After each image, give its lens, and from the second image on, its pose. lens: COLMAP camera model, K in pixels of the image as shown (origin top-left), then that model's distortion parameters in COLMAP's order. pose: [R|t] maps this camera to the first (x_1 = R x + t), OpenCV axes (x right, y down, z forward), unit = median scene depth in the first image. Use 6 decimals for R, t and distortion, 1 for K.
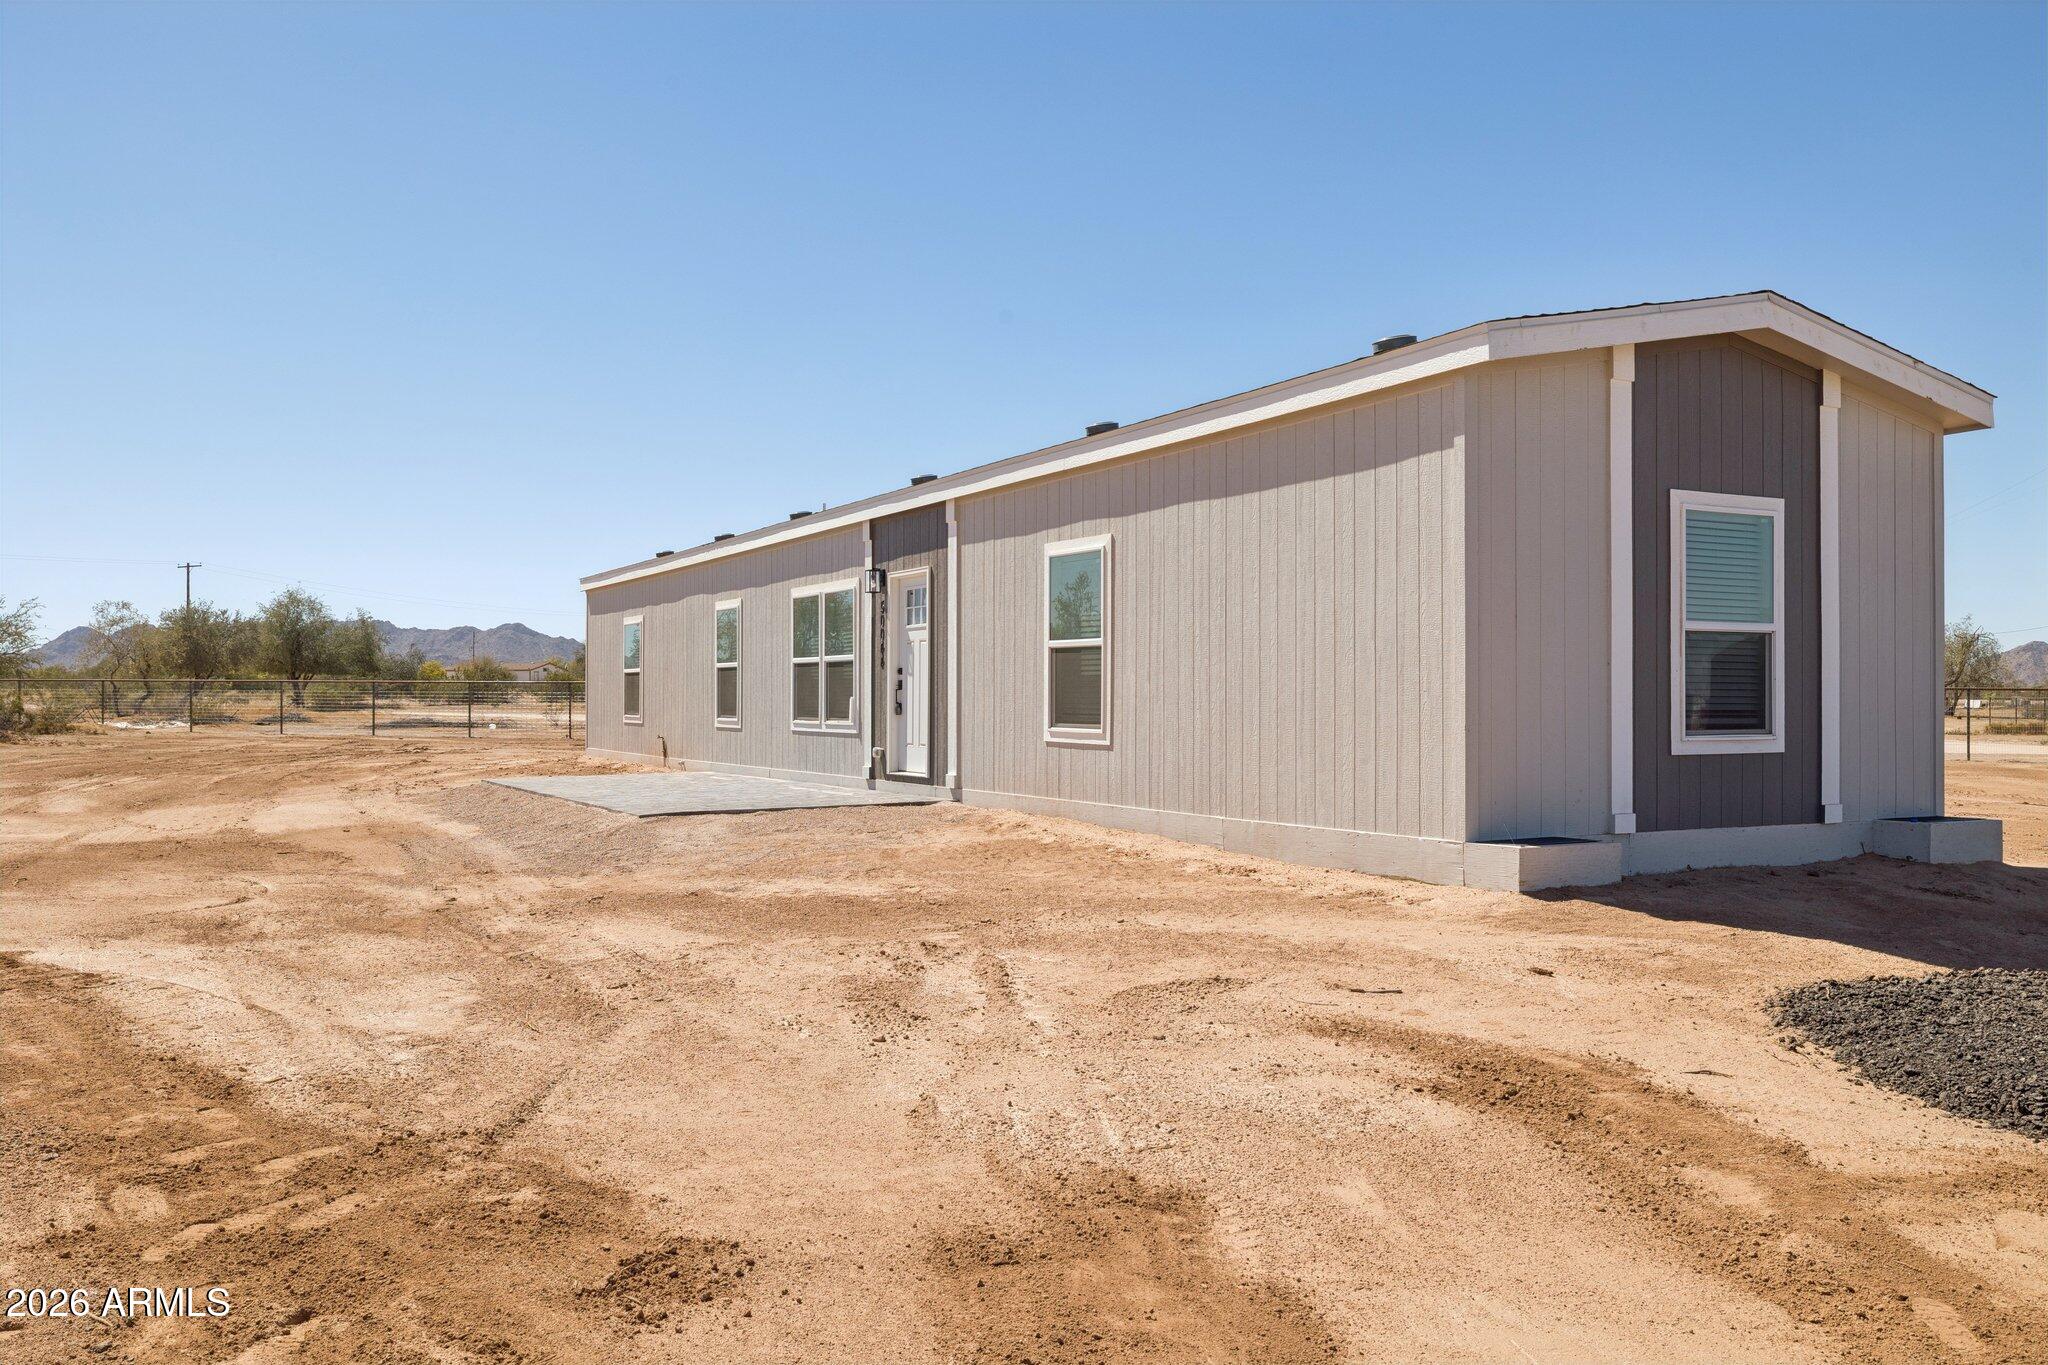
lens RADIAL K [[1683.2, 0, 1024.0], [0, 1683.2, 682.5], [0, 0, 1]] dist [0.002946, 0.000315]
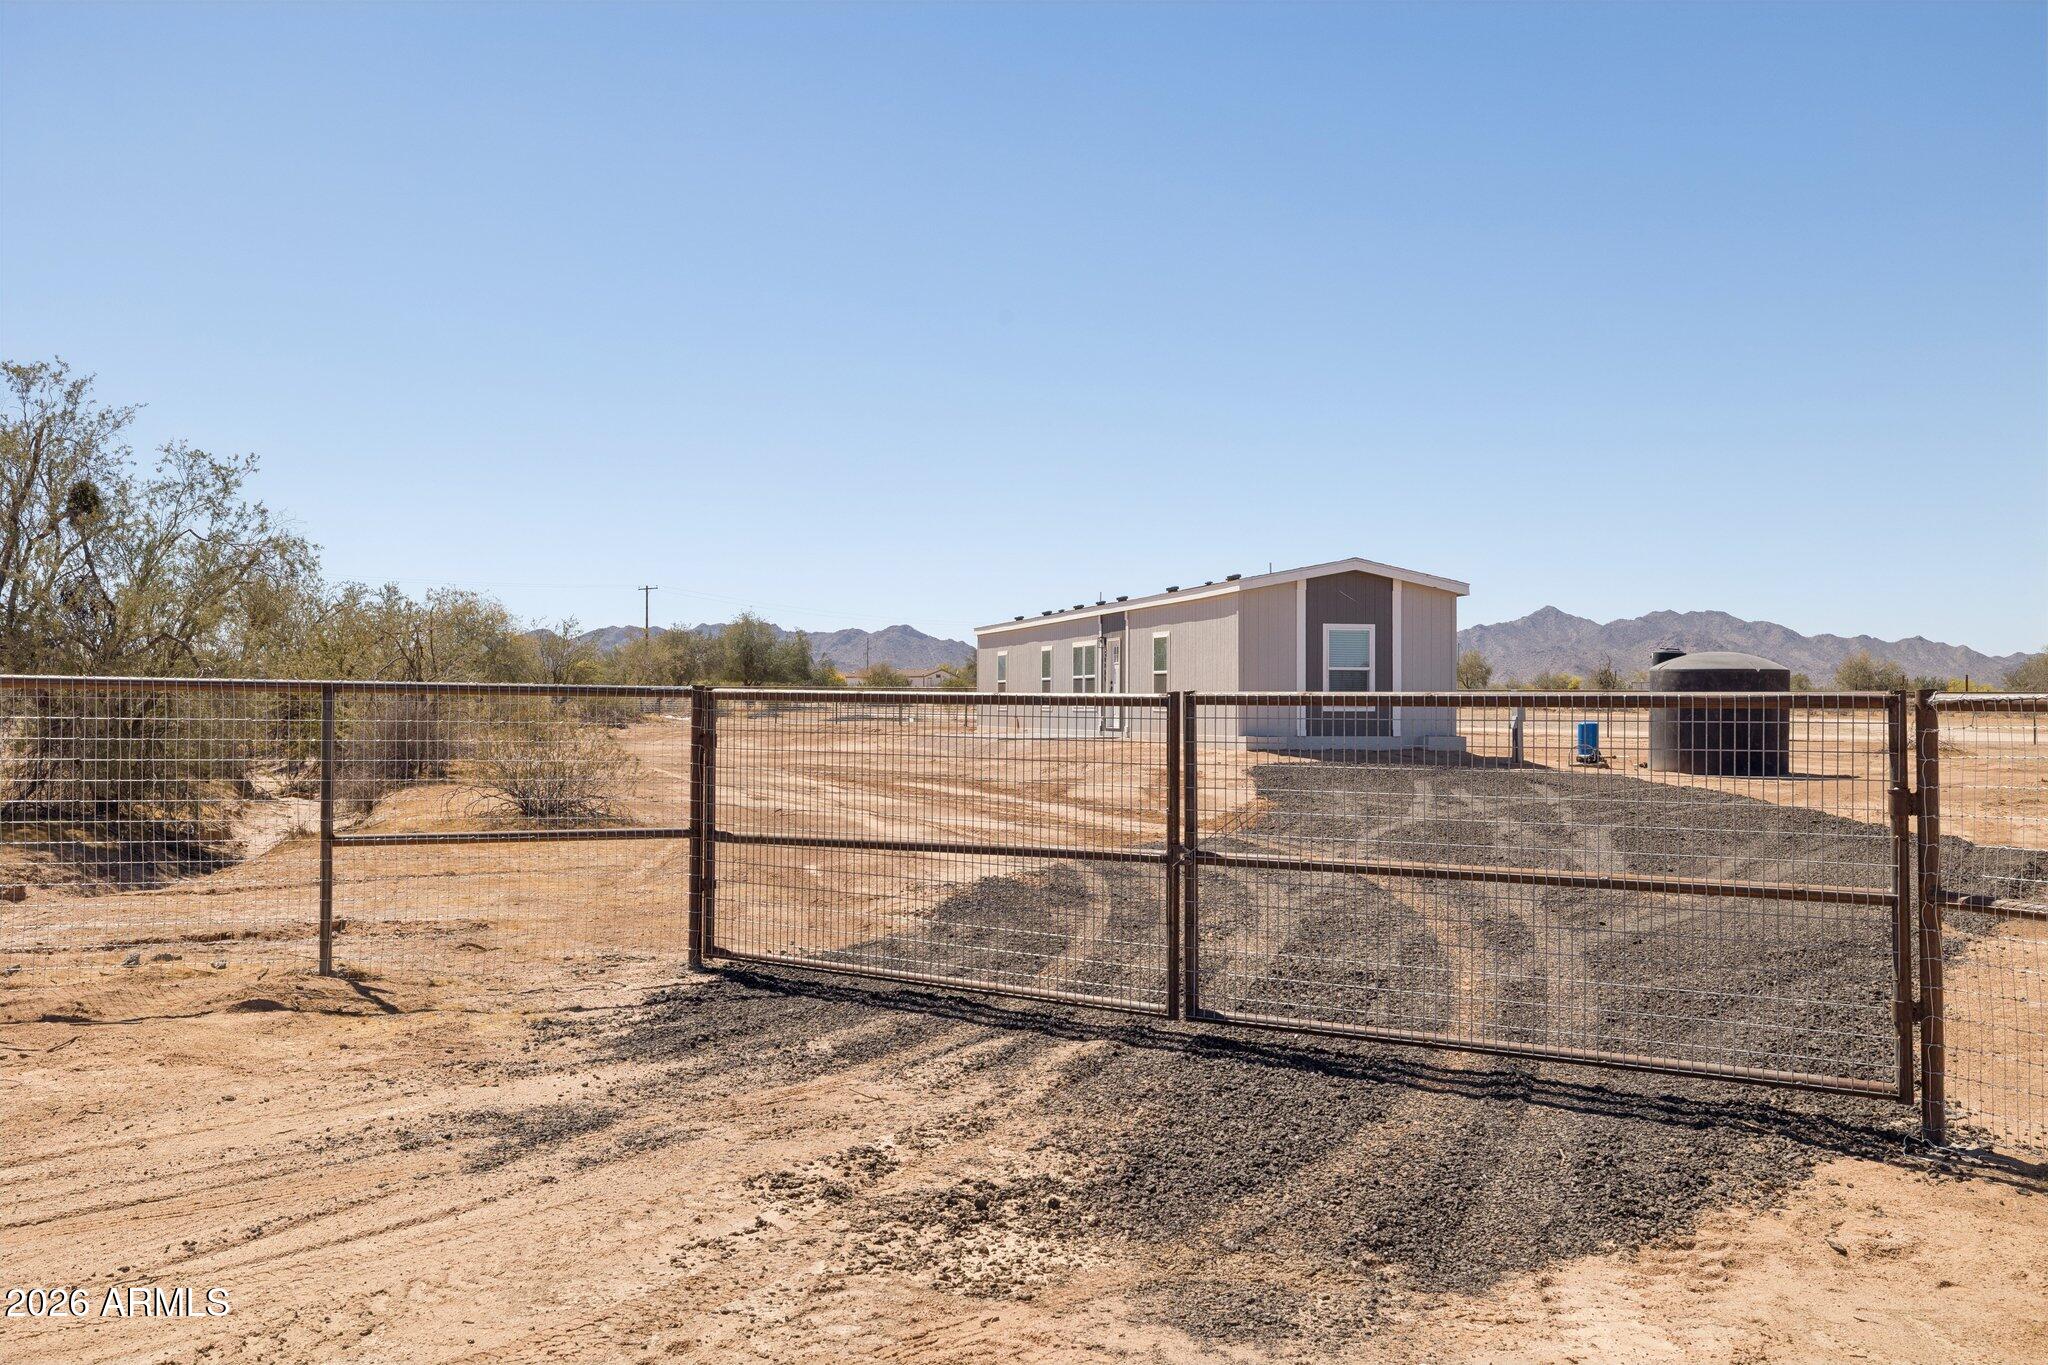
lens RADIAL K [[1887.2, 0, 1024.0], [0, 1887.2, 682.5], [0, 0, 1]] dist [-0.000073, -0.000057]
pose [[0.973788, -0.000374, -0.227458, 0.378141], [-0.000426, 0.999994, -0.003467, 0.001983], [0.227458, 0.003473, 0.973782, -1.454014]]
